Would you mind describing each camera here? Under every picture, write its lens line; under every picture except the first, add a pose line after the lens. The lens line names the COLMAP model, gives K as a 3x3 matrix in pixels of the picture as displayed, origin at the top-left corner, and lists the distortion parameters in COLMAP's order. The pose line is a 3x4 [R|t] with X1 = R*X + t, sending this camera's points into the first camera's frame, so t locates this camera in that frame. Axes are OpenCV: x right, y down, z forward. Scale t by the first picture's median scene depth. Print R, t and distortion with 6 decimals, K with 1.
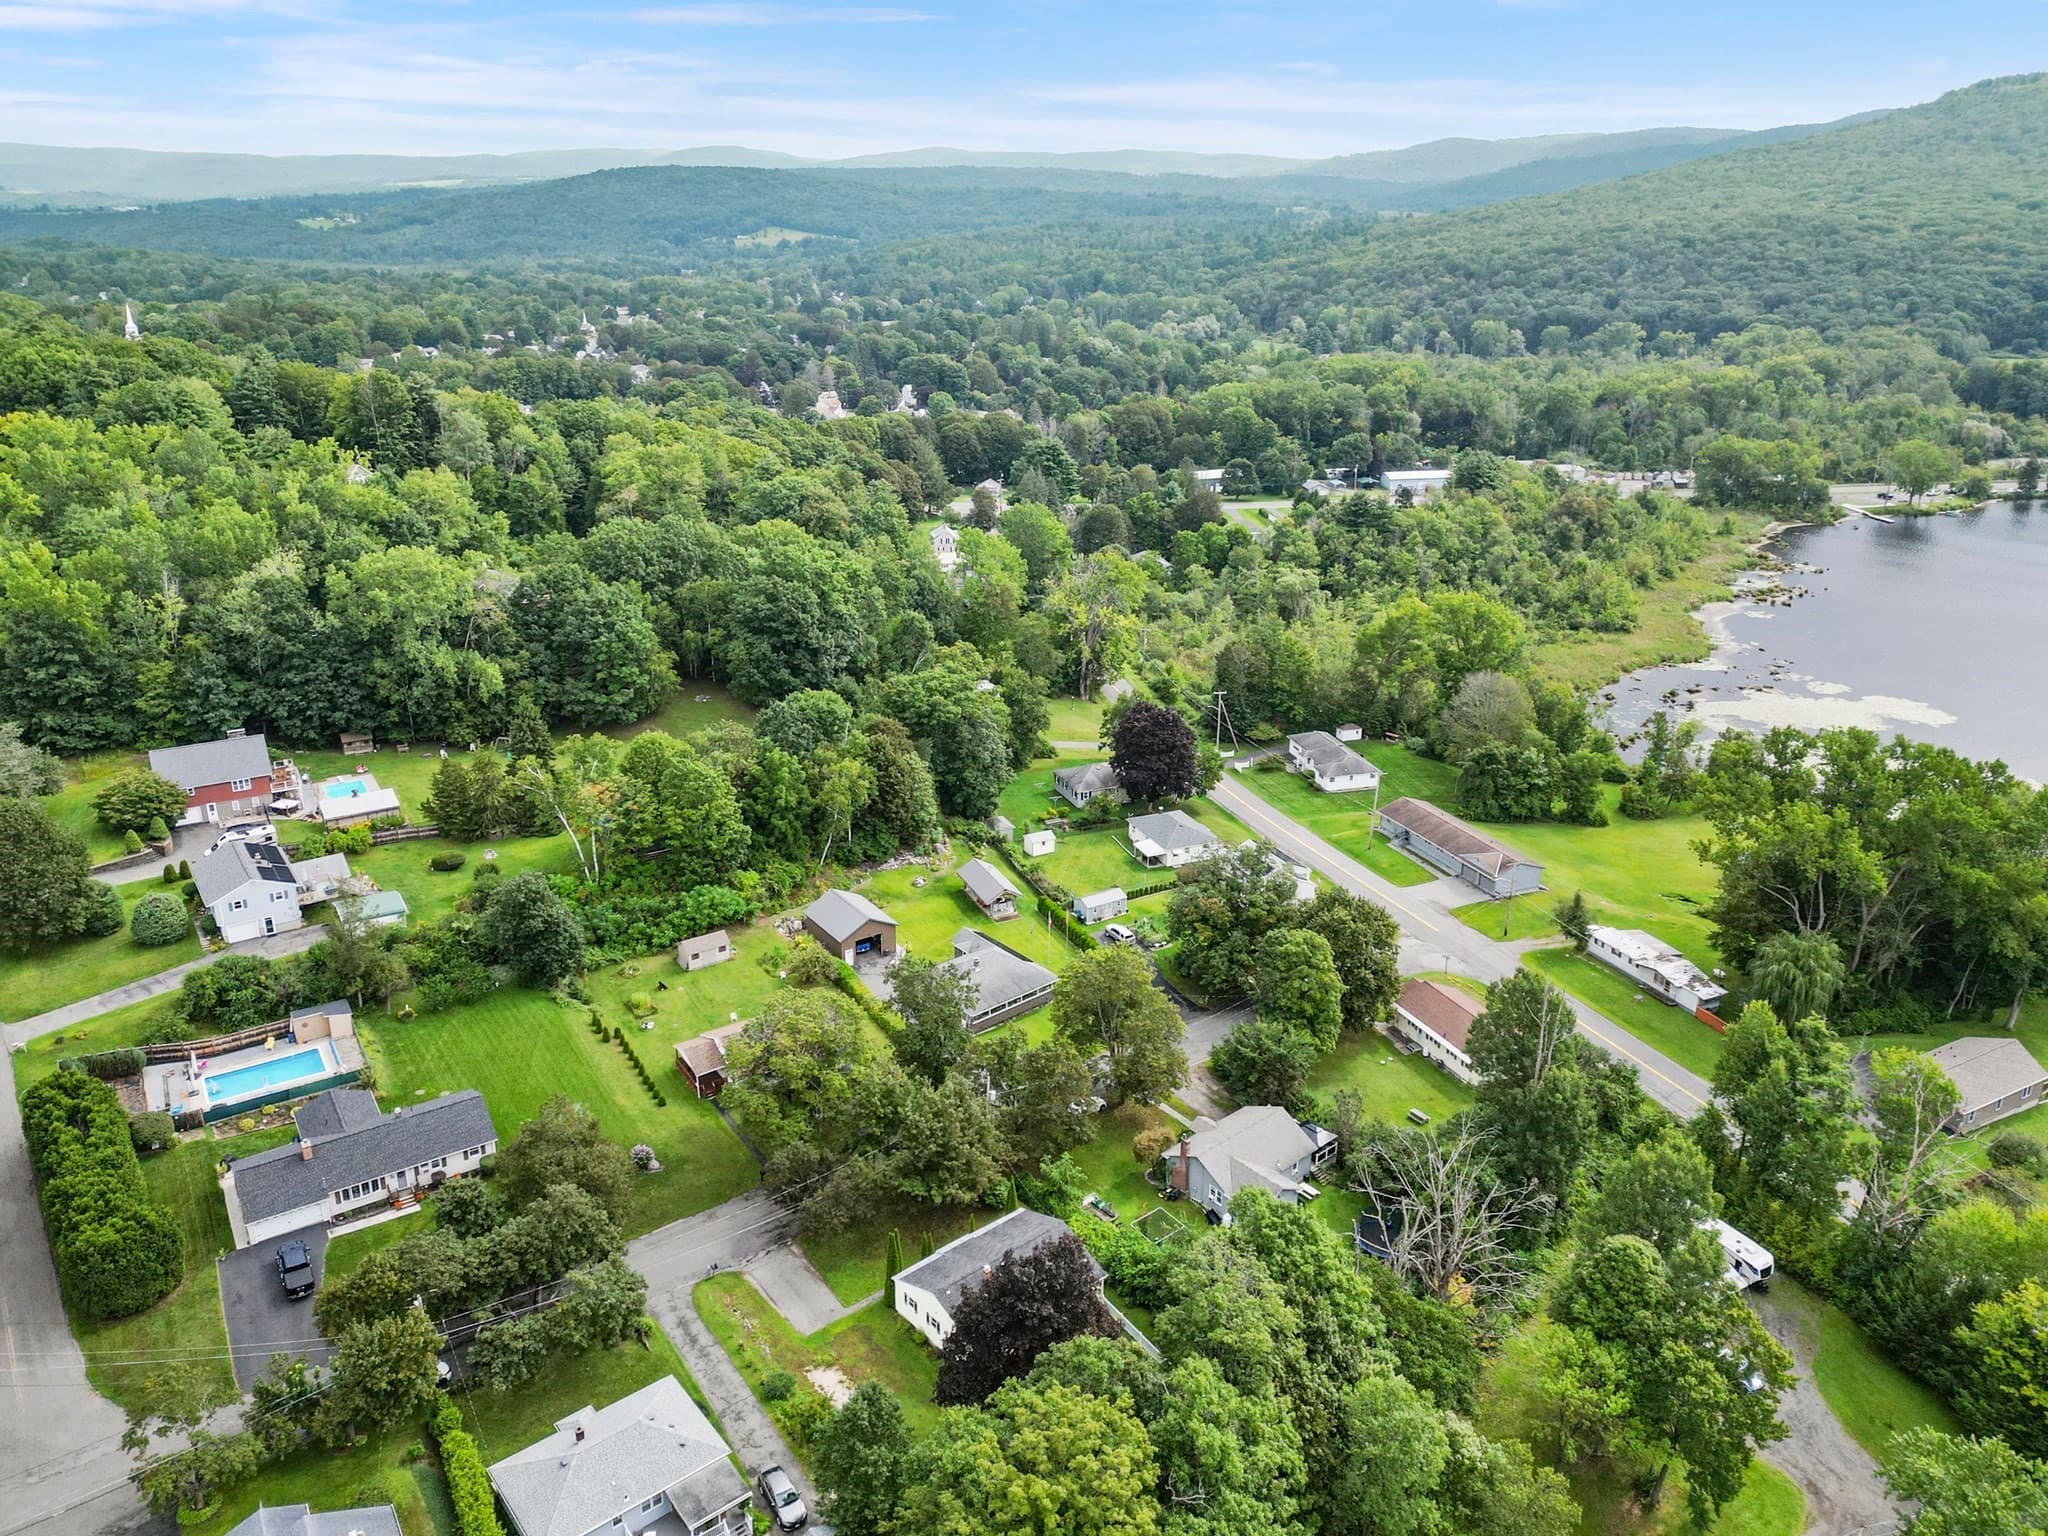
lens RADIAL K [[1419.8, 0, 1074.7], [0, 1419.8, 760.2], [0, 0, 1]] dist [0.100131, -0.112939]
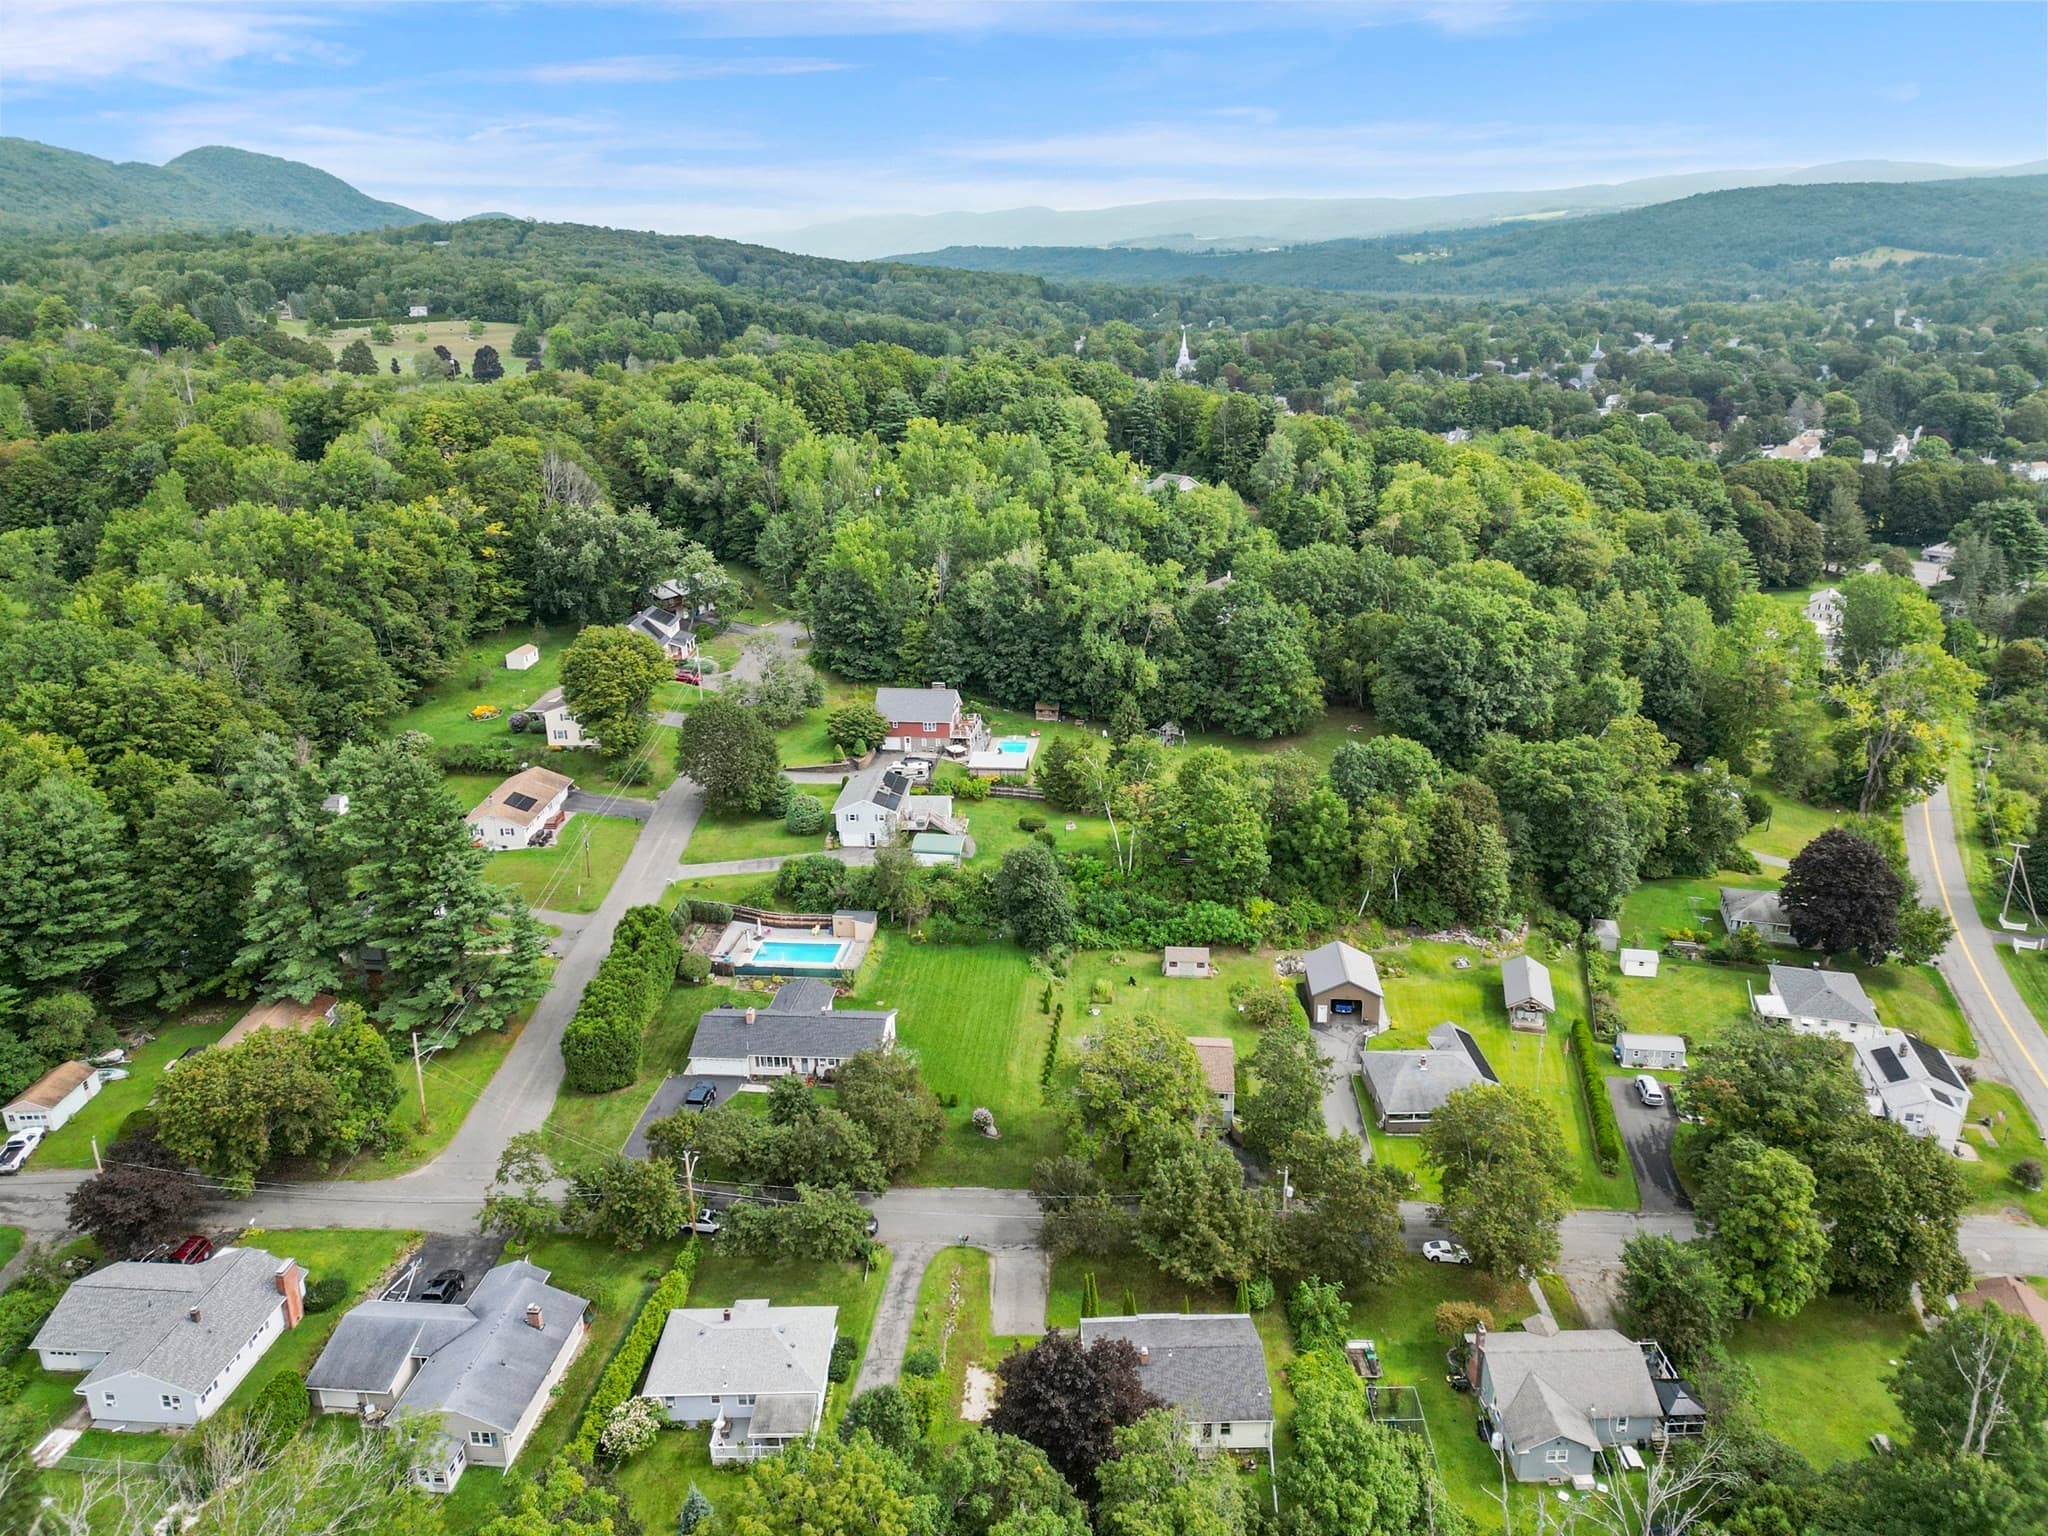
lens RADIAL K [[1419.8, 0, 1074.7], [0, 1419.8, 760.2], [0, 0, 1]] dist [0.100131, -0.112939]
pose [[0.776696, 0.194617, -0.599055, 0.238730], [-0.204811, 0.977420, 0.051992, -0.041550], [0.595647, 0.082311, 0.799018, 0.105947]]
